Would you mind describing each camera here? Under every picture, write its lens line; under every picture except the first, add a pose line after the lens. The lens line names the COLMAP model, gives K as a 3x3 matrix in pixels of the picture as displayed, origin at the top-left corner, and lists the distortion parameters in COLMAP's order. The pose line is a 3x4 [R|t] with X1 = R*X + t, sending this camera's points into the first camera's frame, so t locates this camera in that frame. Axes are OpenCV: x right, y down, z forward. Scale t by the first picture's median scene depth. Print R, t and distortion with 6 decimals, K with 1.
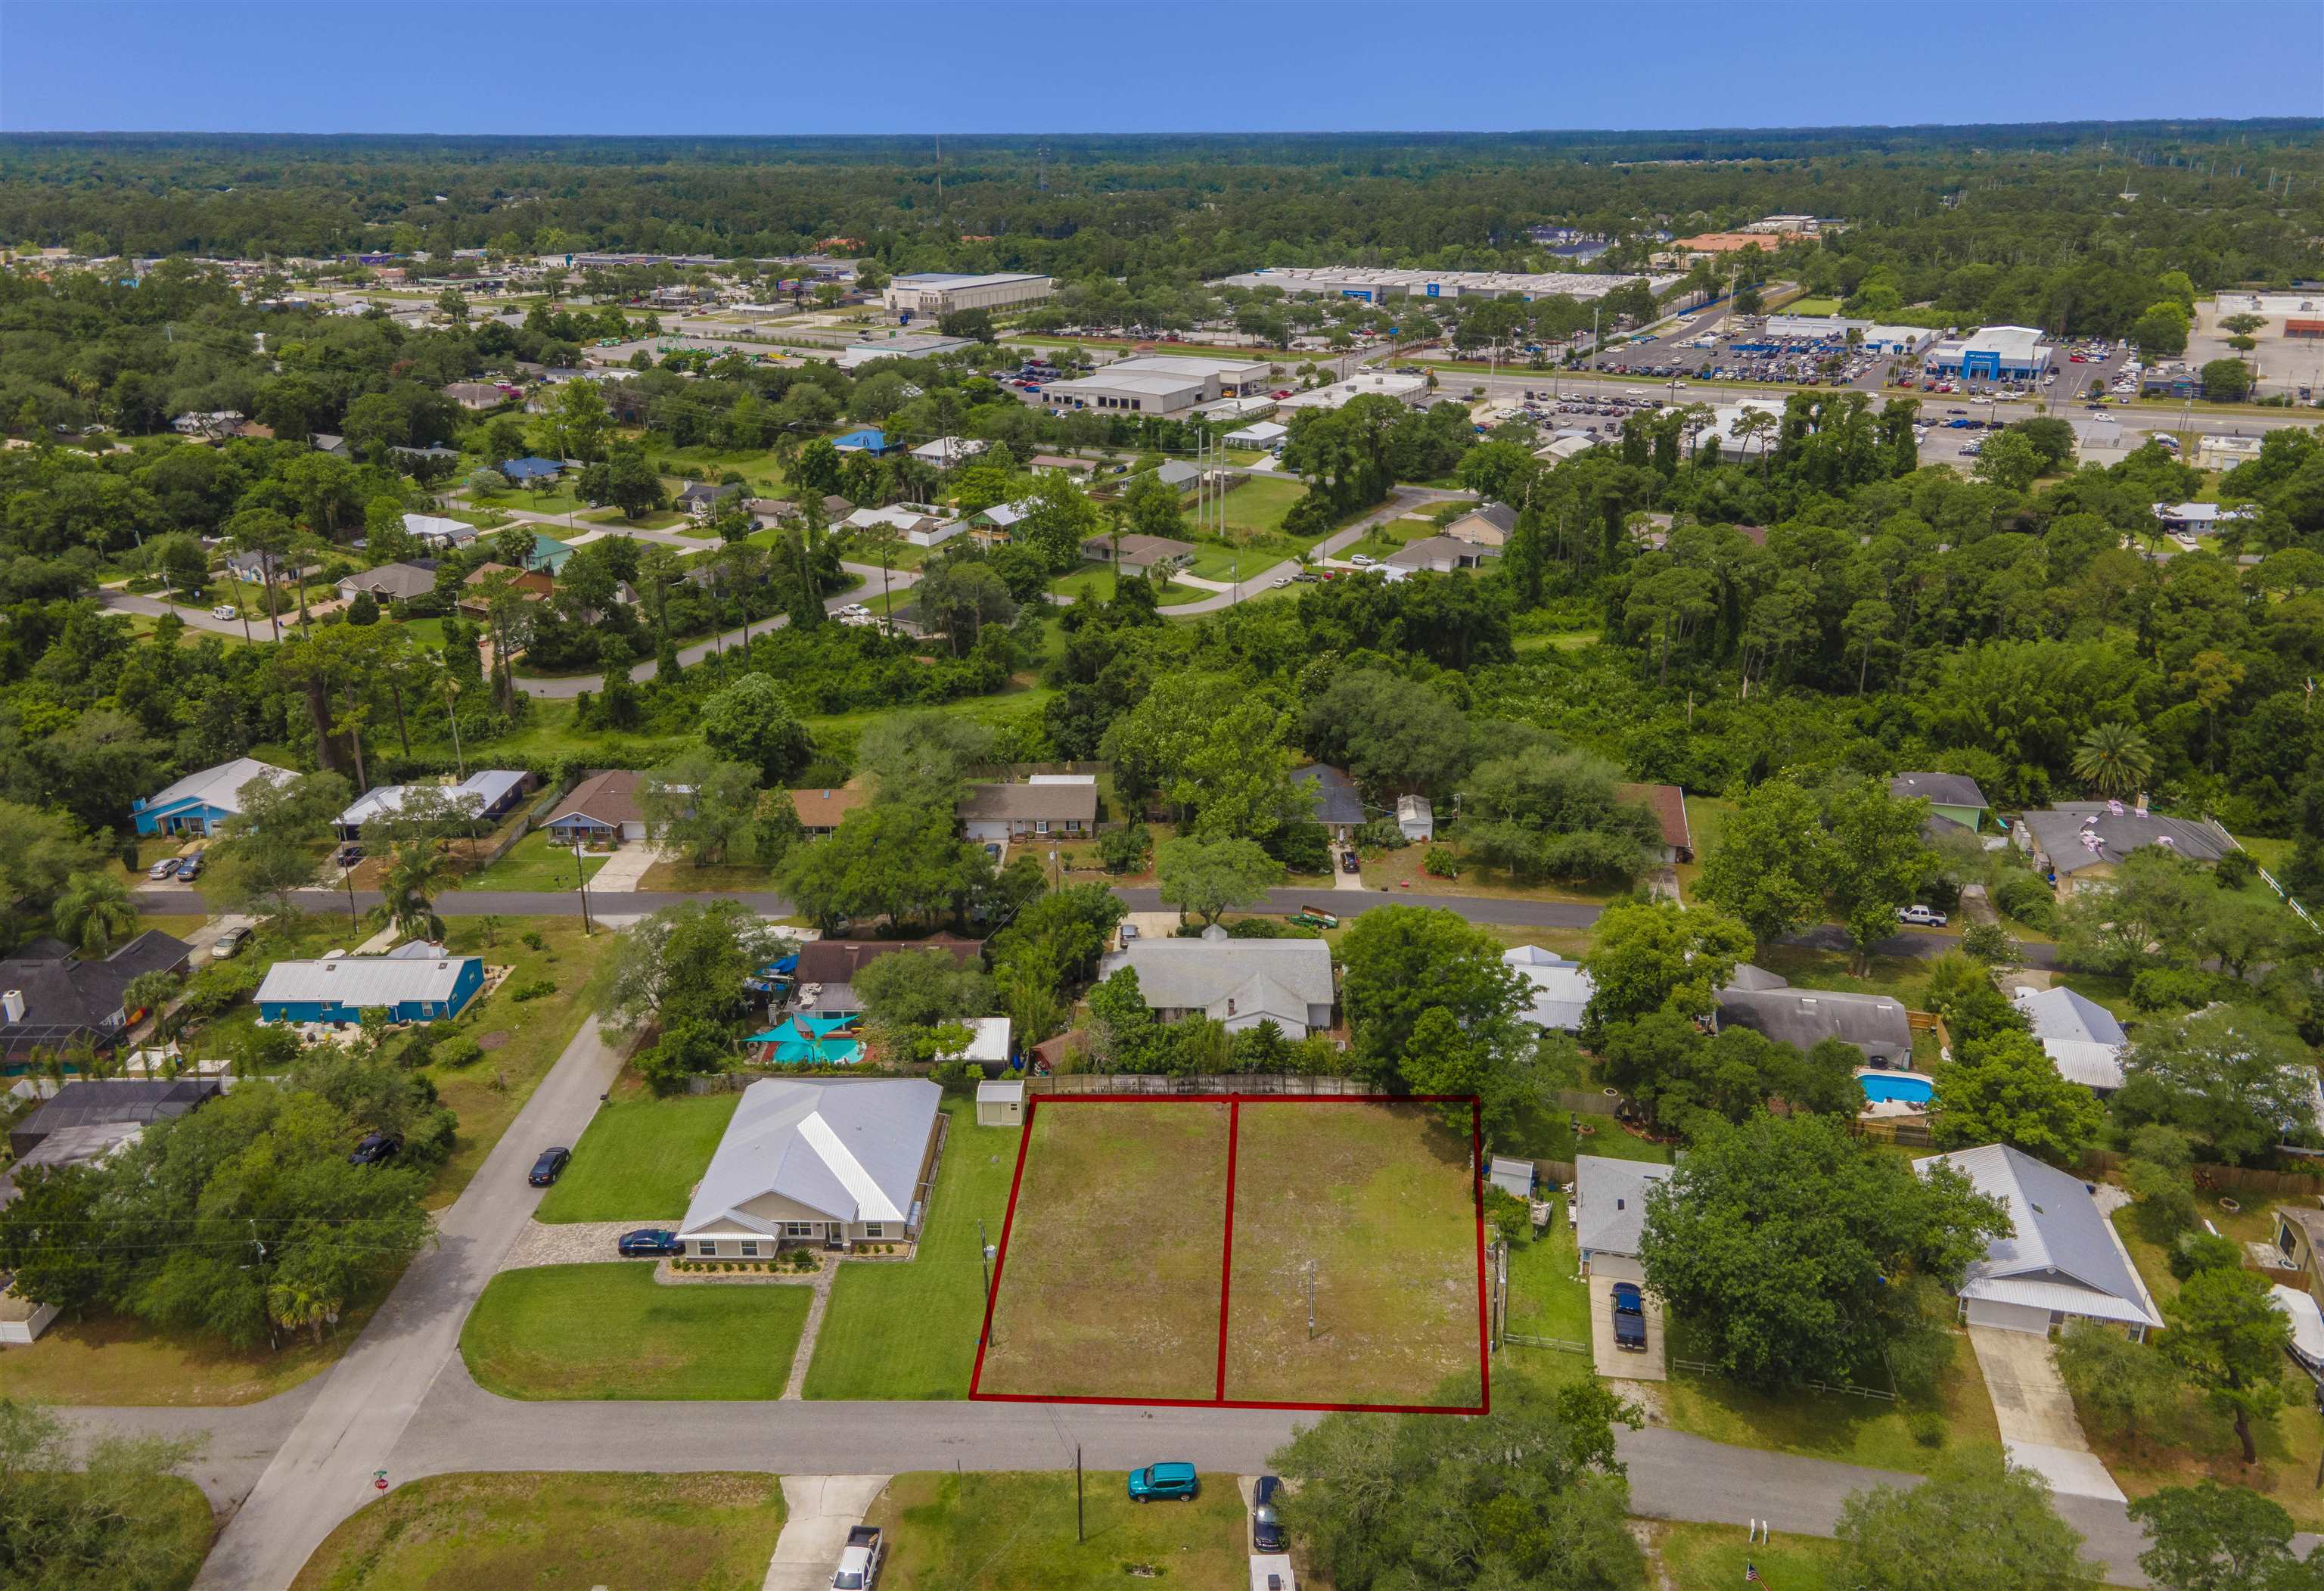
lens RADIAL K [[1671.3, 0, 1163.6], [0, 1671.3, 756.3], [0, 0, 1]] dist [0.028774, 0.031356]
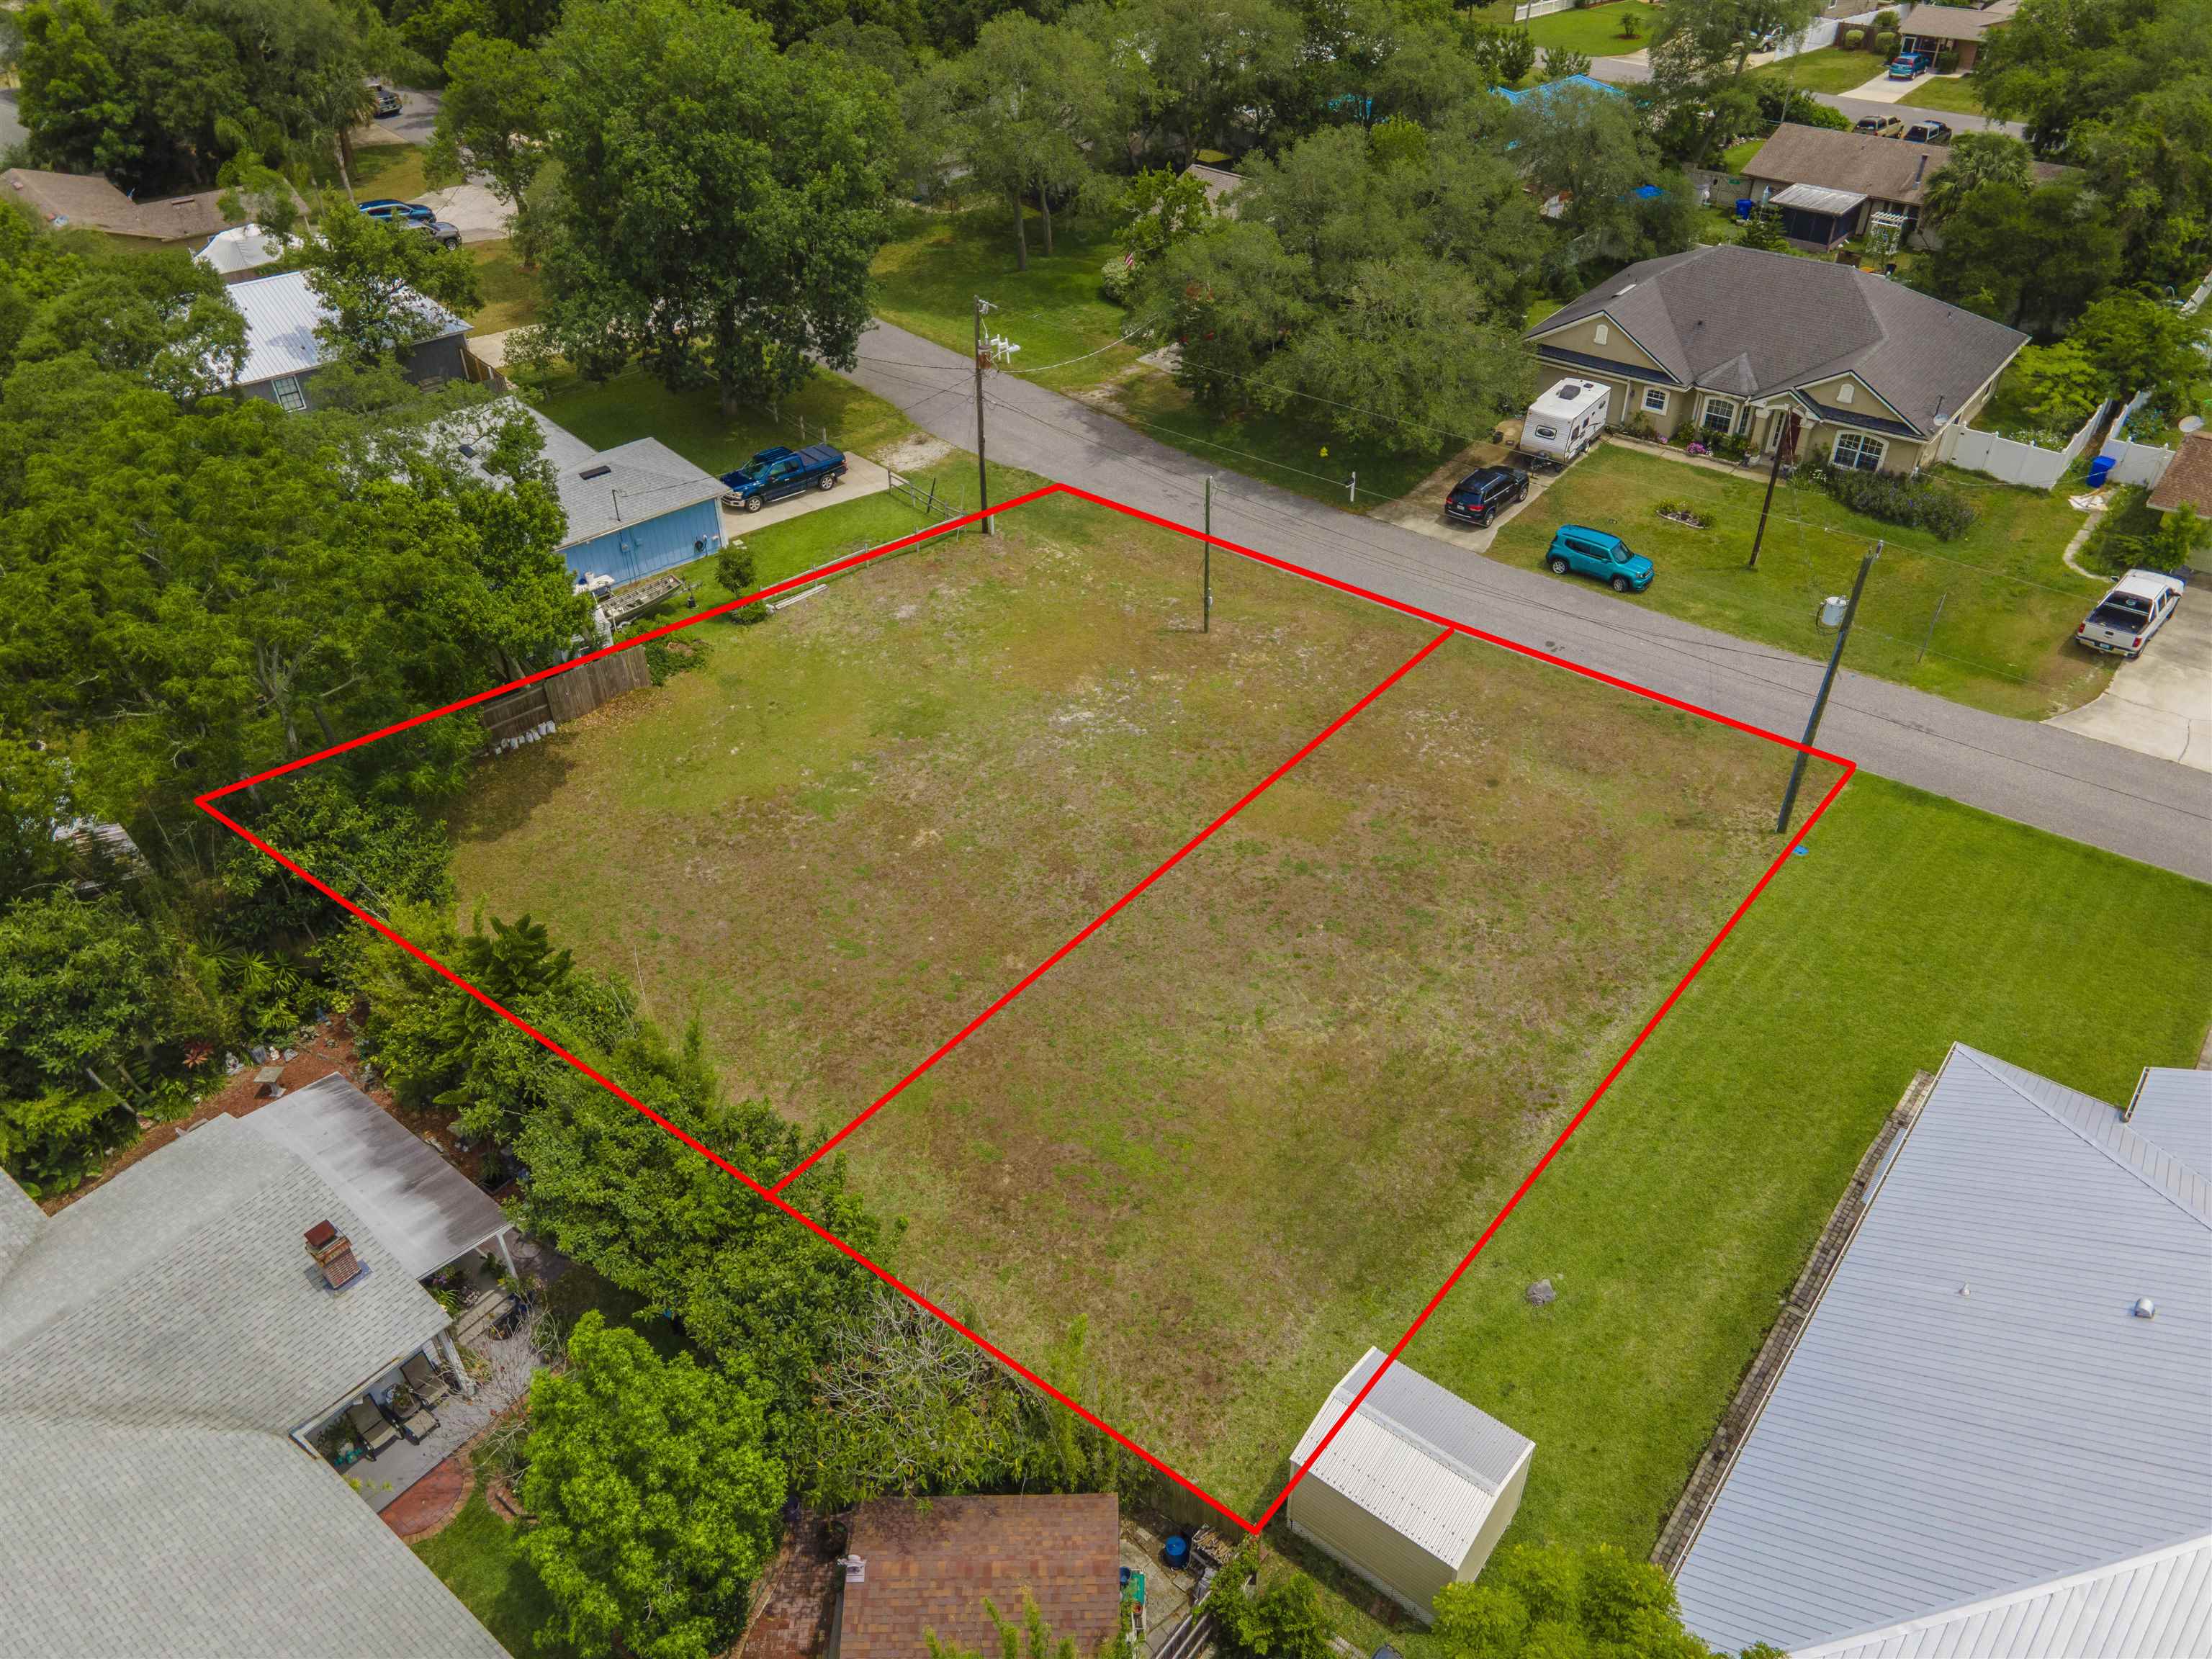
lens RADIAL K [[1626.4, 0, 1111.1], [0, 1626.4, 811.8], [0, 0, 1]] dist [0.032891, 0.006863]
pose [[-0.796461, -0.341973, 0.498703, -0.146161], [0.236099, 0.583395, 0.777115, -0.038902], [-0.556693, 0.736685, -0.383912, 1.039518]]
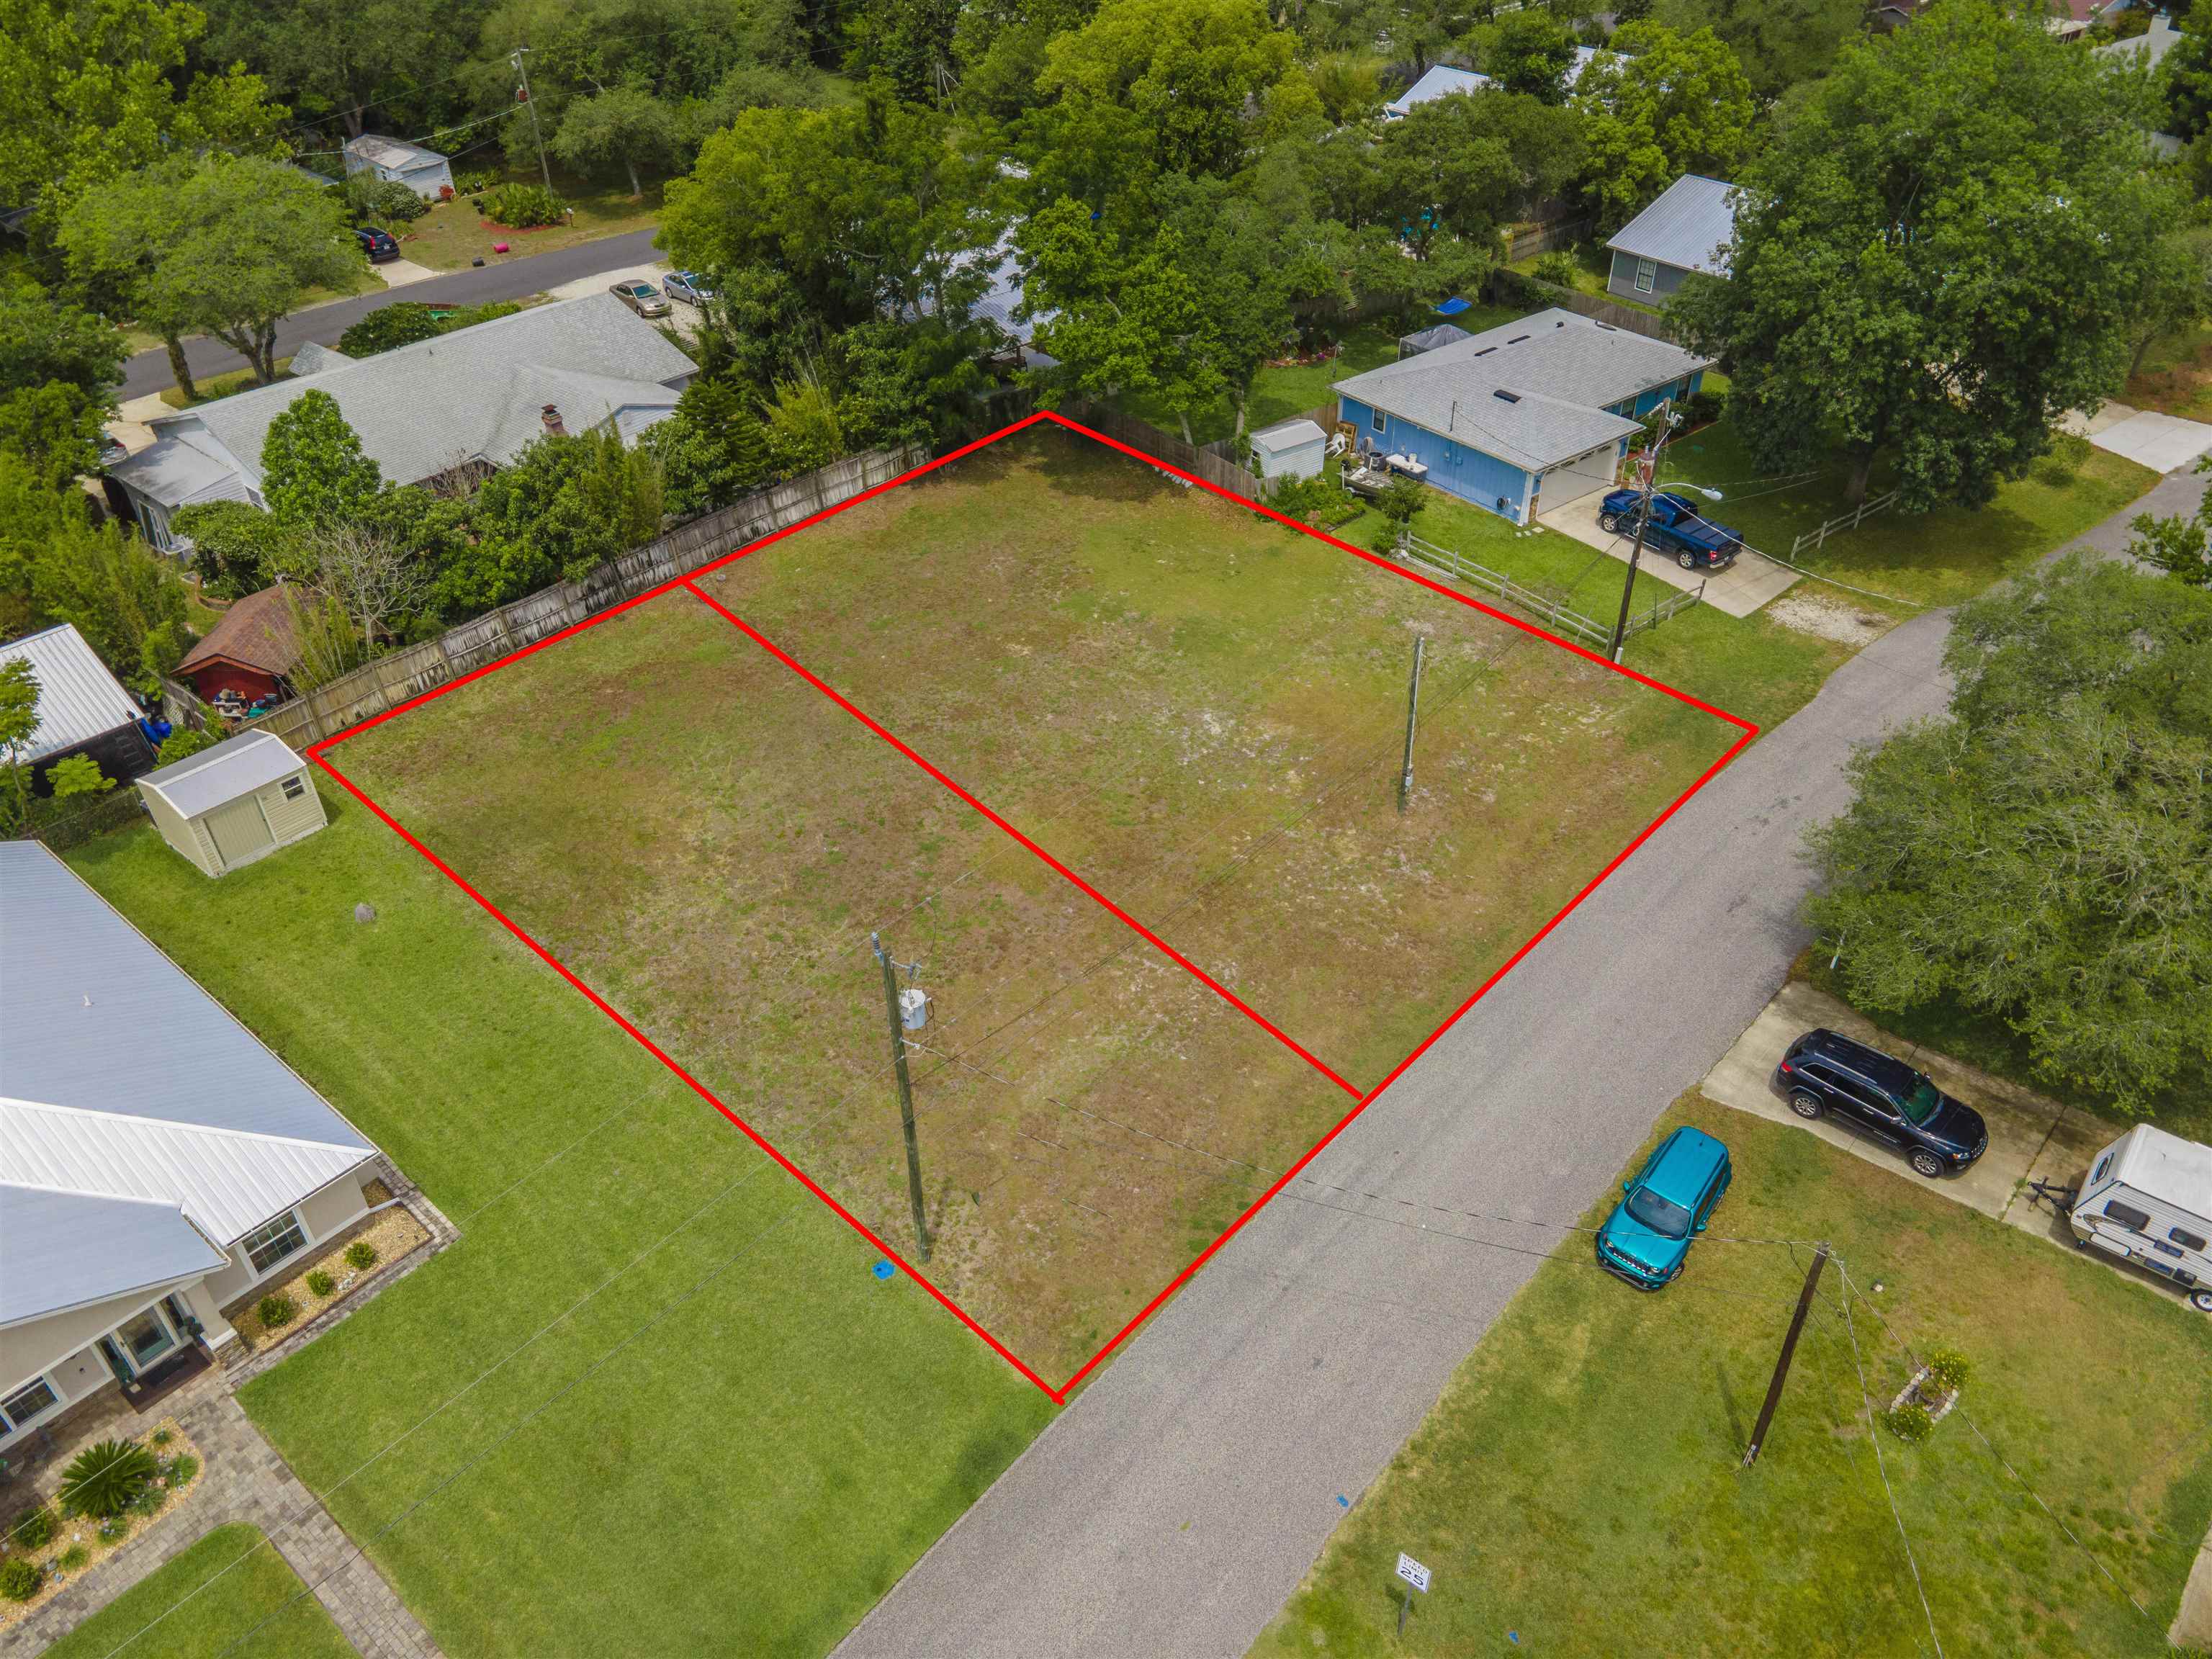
lens RADIAL K [[1626.4, 0, 1111.1], [0, 1626.4, 811.8], [0, 0, 1]] dist [0.032891, 0.006863]
pose [[0.634605, -0.458333, 0.622260, -0.199166], [0.279943, 0.886810, 0.367694, 0.129837], [-0.720353, -0.059143, 0.691082, 0.611117]]
